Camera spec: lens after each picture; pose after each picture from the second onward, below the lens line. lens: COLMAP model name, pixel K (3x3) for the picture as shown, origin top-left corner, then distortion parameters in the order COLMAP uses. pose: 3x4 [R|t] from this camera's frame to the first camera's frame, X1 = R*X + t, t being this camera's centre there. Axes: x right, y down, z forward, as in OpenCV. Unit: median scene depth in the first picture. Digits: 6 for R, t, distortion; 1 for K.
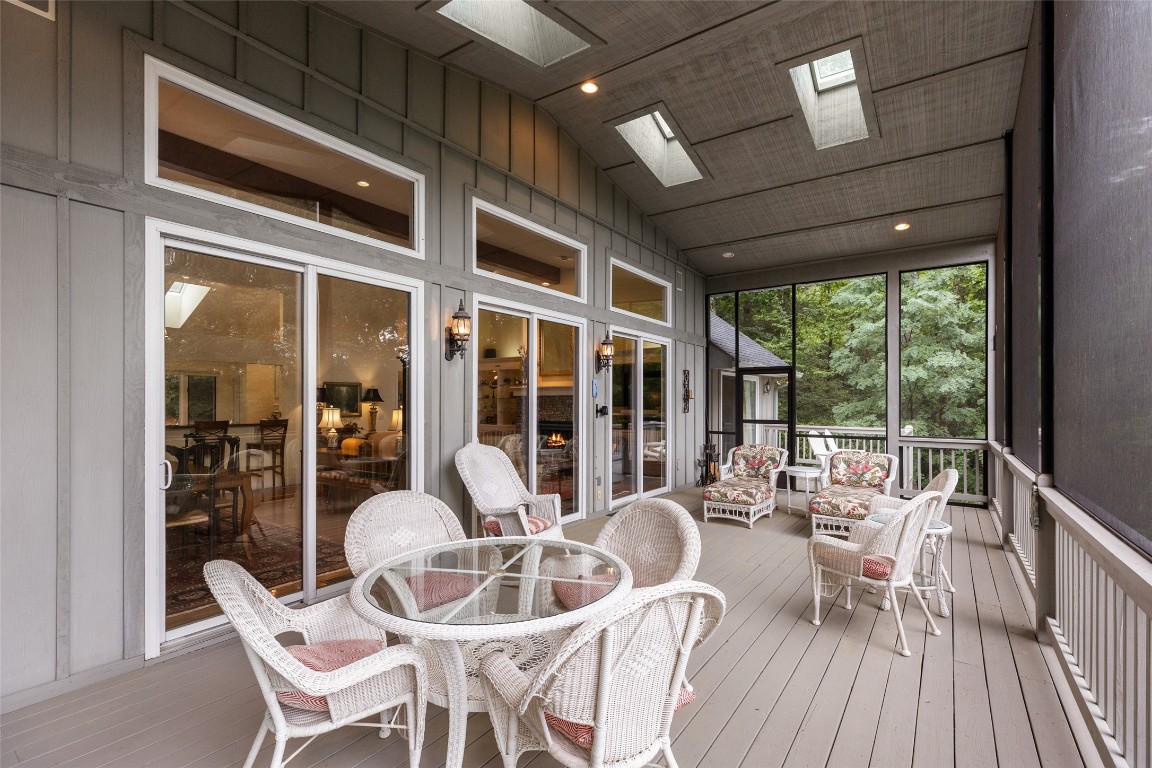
lens RADIAL K [[515.8, 0, 573.1], [0, 515.8, 401.4], [0, 0, 1]] dist [0.000662, 0.000212]
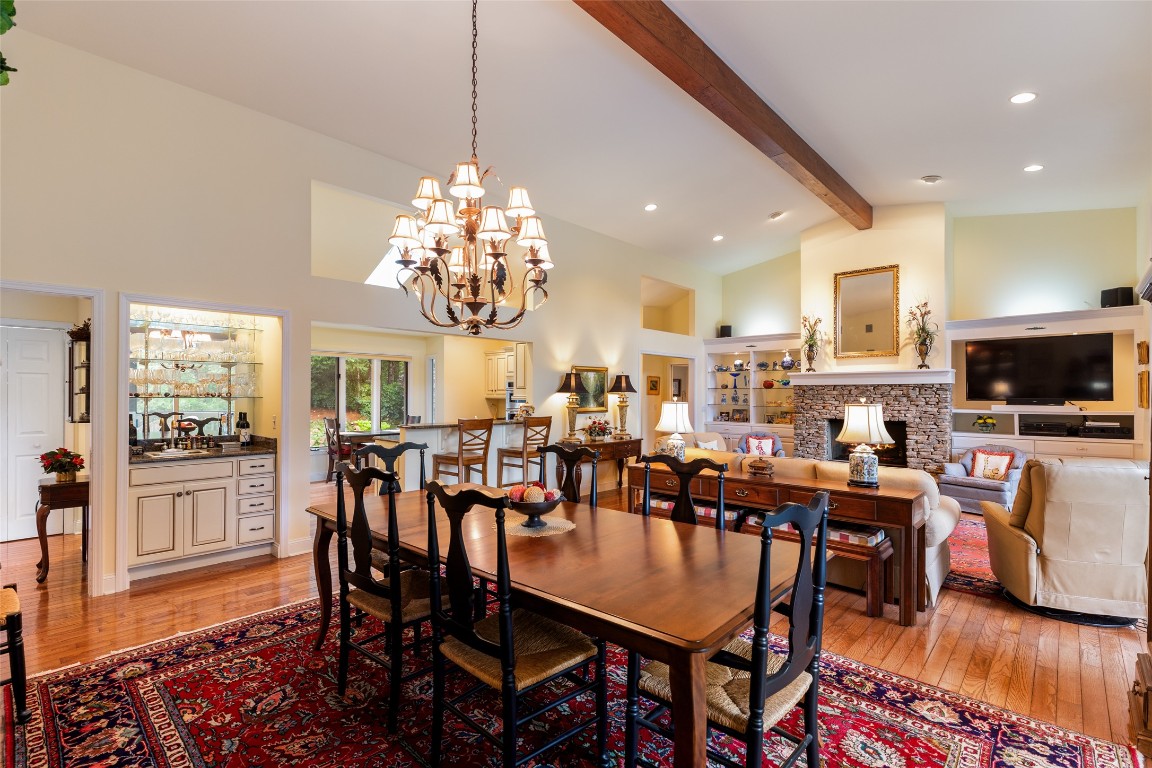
lens RADIAL K [[519.7, 0, 573.4], [0, 519.7, 393.5], [0, 0, 1]] dist [0.000108, 0.000687]
pose [[0.989595, 0.002344, -0.143860, -0.381018], [-0.002419, 0.999997, -0.000348, 0.002675], [0.143859, 0.000693, 0.989598, 0.263311]]
